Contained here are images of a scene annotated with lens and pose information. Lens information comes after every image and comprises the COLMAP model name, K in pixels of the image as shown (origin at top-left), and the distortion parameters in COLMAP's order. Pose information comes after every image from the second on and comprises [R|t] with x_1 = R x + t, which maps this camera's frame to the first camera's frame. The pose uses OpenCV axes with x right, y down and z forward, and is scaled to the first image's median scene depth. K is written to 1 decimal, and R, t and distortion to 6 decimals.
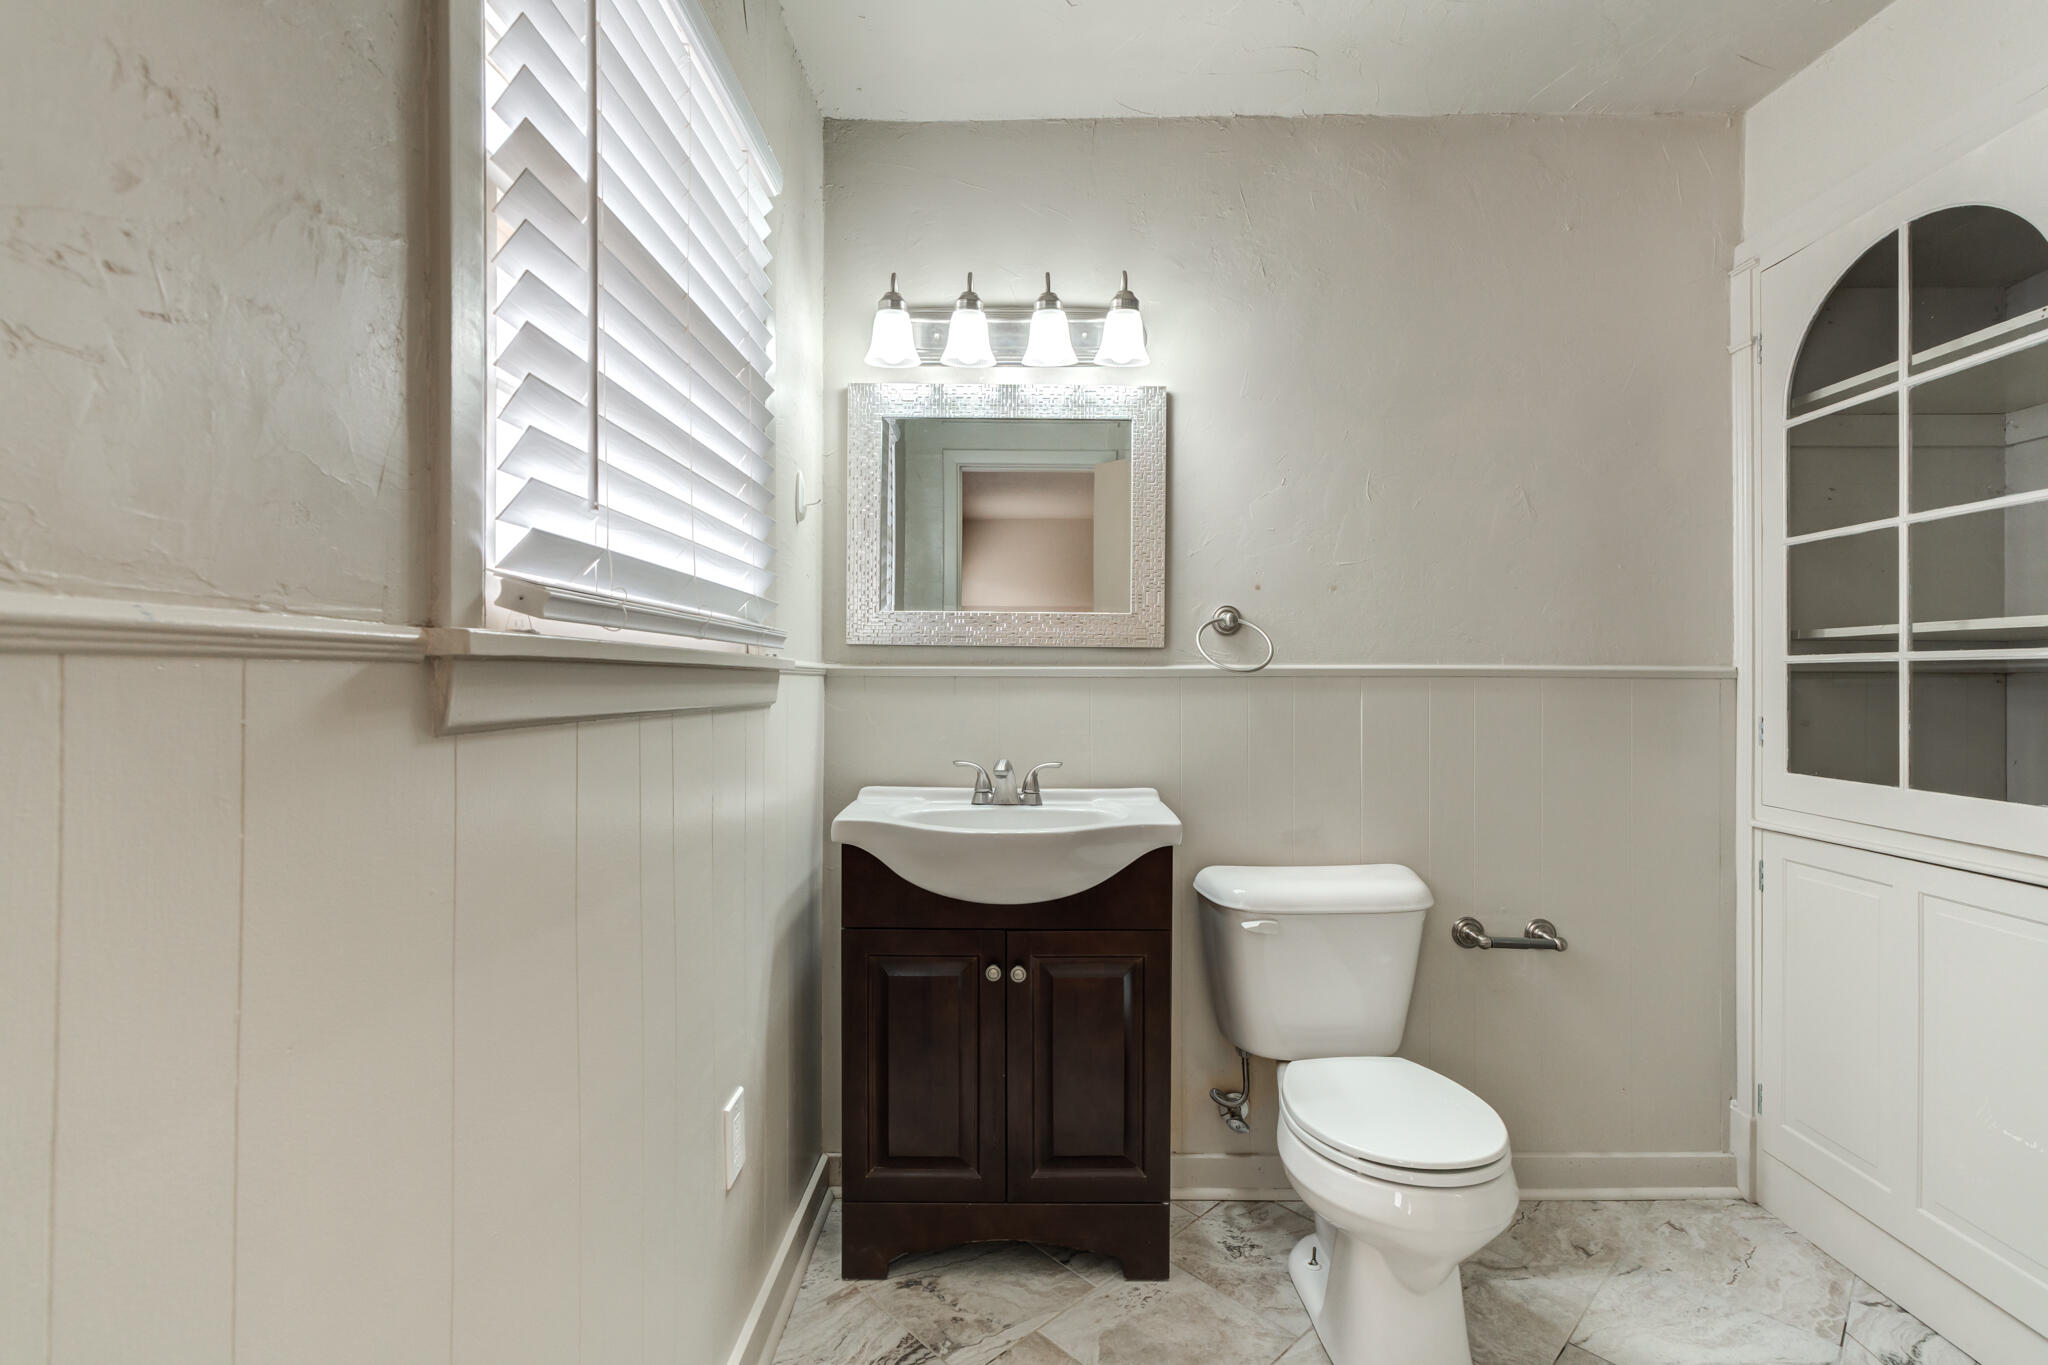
lens RADIAL K [[945.7, 0, 1016.7], [0, 945.7, 672.3], [0, 0, 1]] dist [-0.014032, 0.014606]
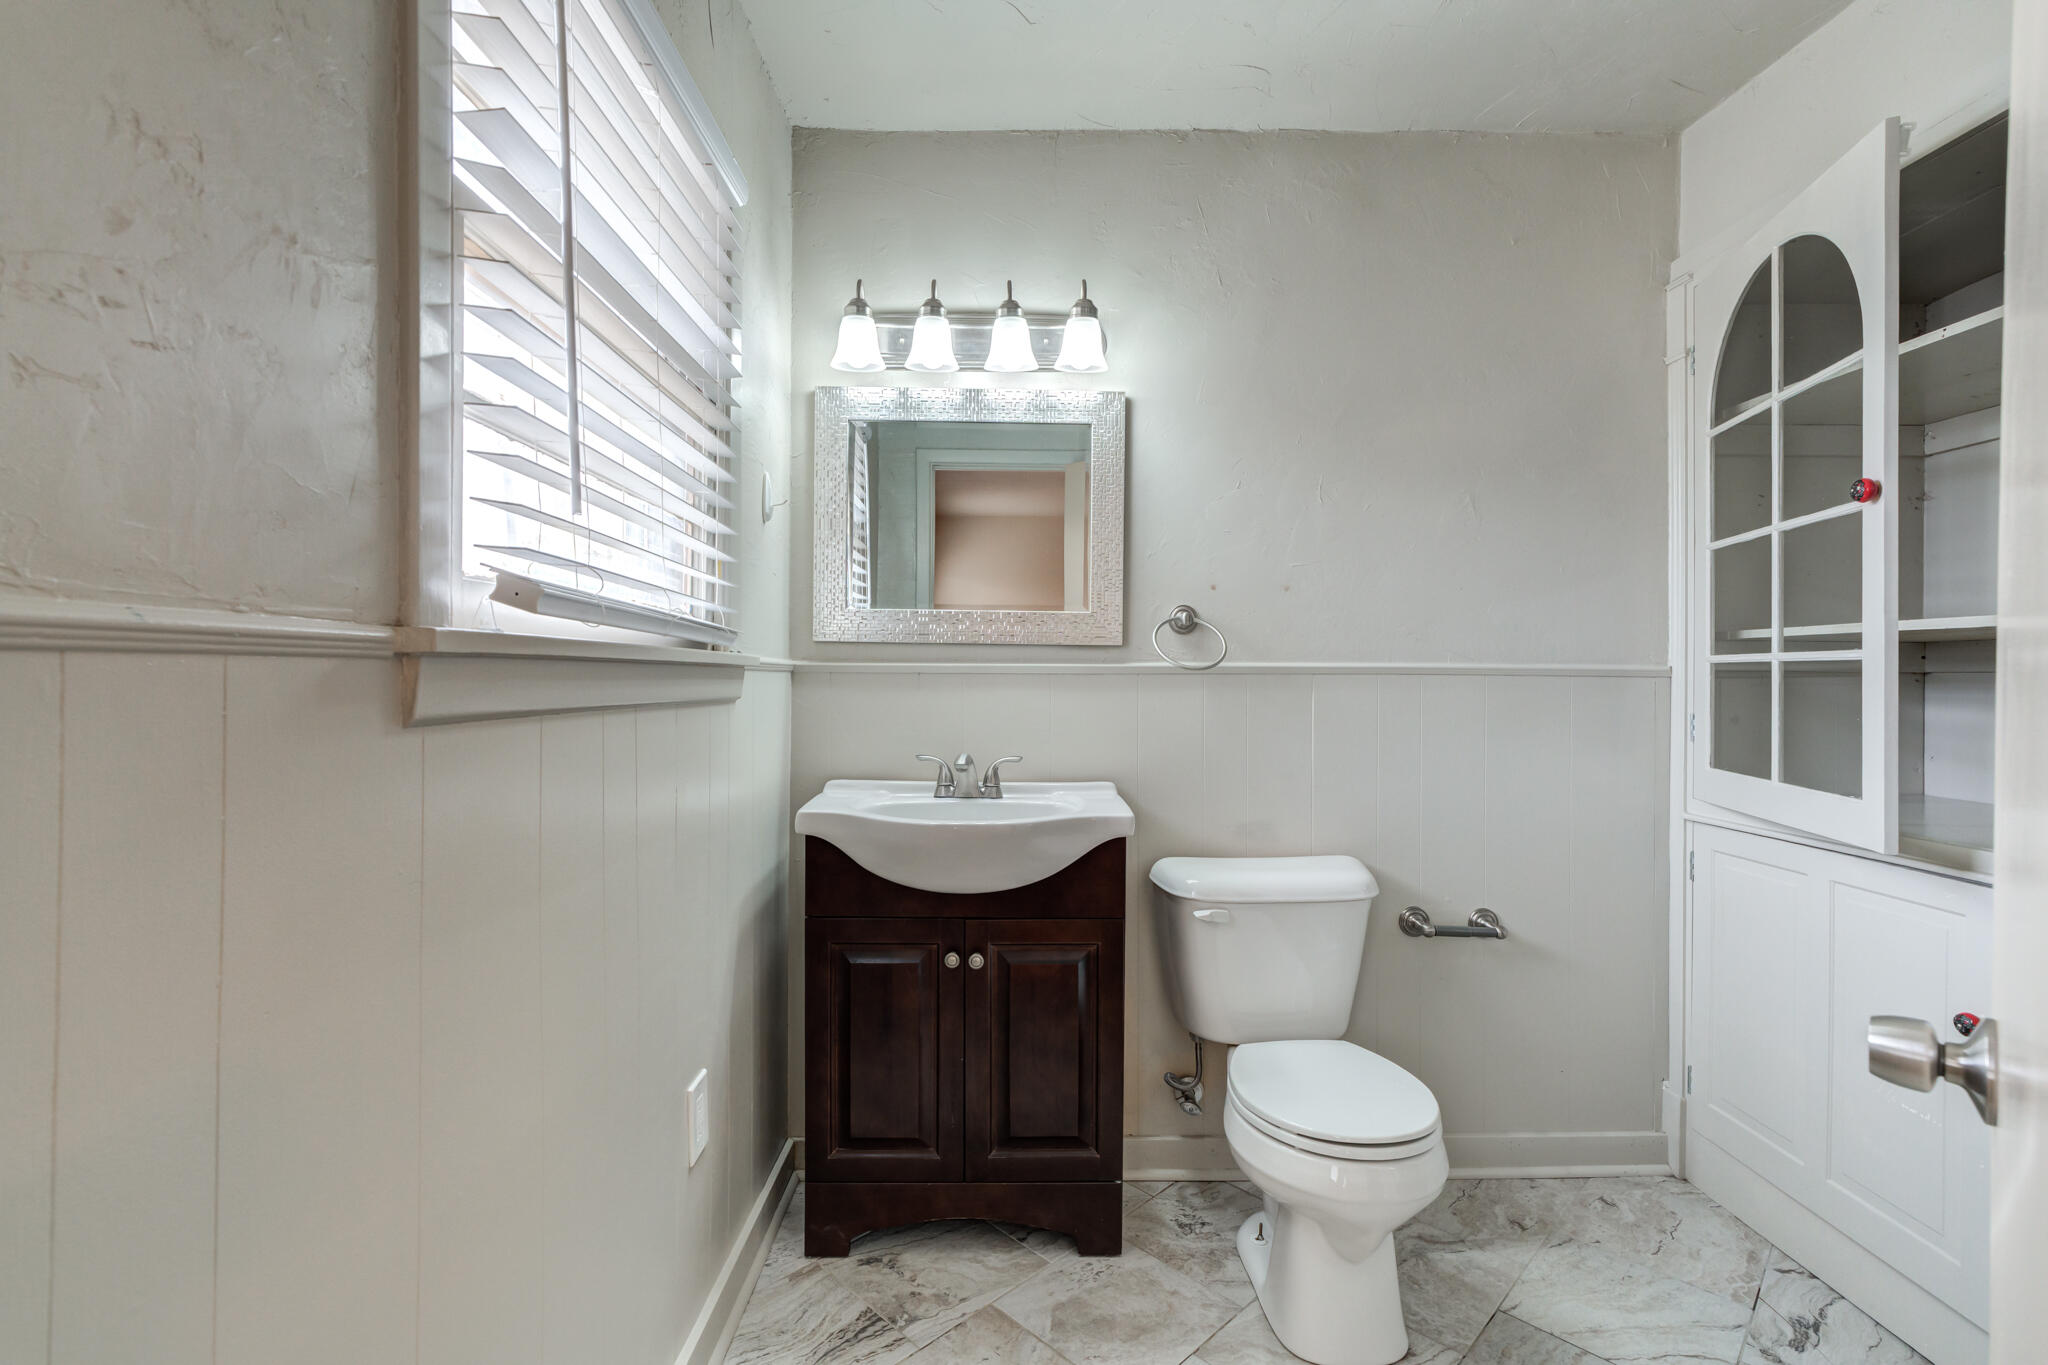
lens RADIAL K [[945.7, 0, 1012.9], [0, 945.7, 670.7], [0, 0, 1]] dist [-0.014032, 0.014606]
pose [[0.999857, 0.002996, 0.016655, 0.021522], [-0.003030, 0.999993, 0.001976, -0.000388], [-0.016649, -0.002027, 0.999859, -0.030833]]
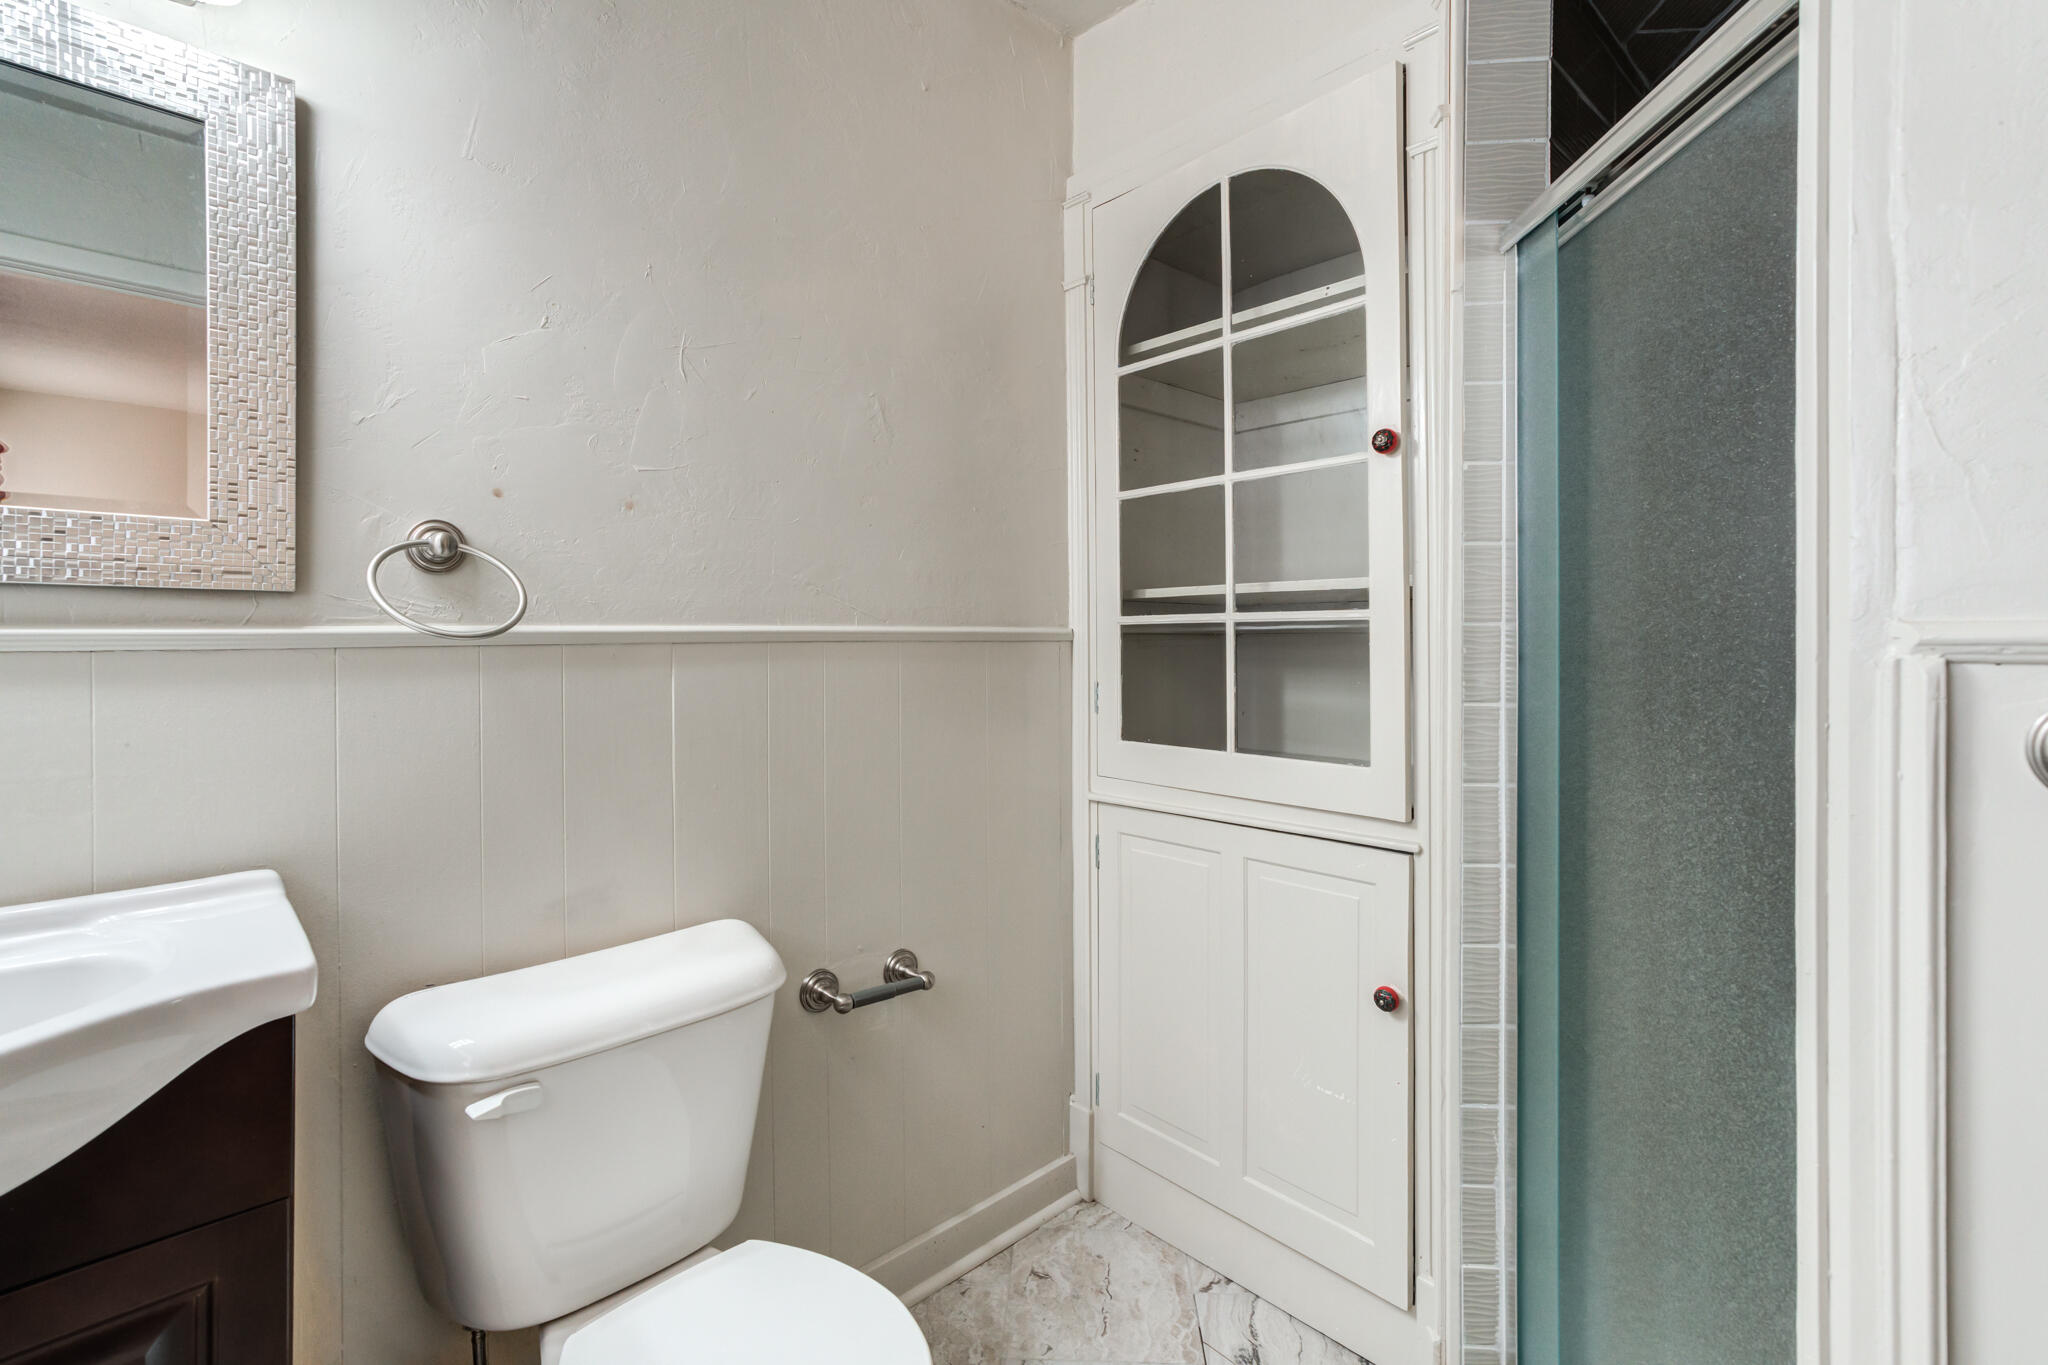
lens RADIAL K [[945.7, 0, 1032.3], [0, 945.7, 635.9], [0, 0, 1]] dist [-0.014032, 0.014606]
pose [[0.723301, -0.005169, 0.690513, 0.099903], [0.005316, 0.999984, 0.001917, -0.000843], [-0.690512, 0.002284, 0.723317, 0.383127]]
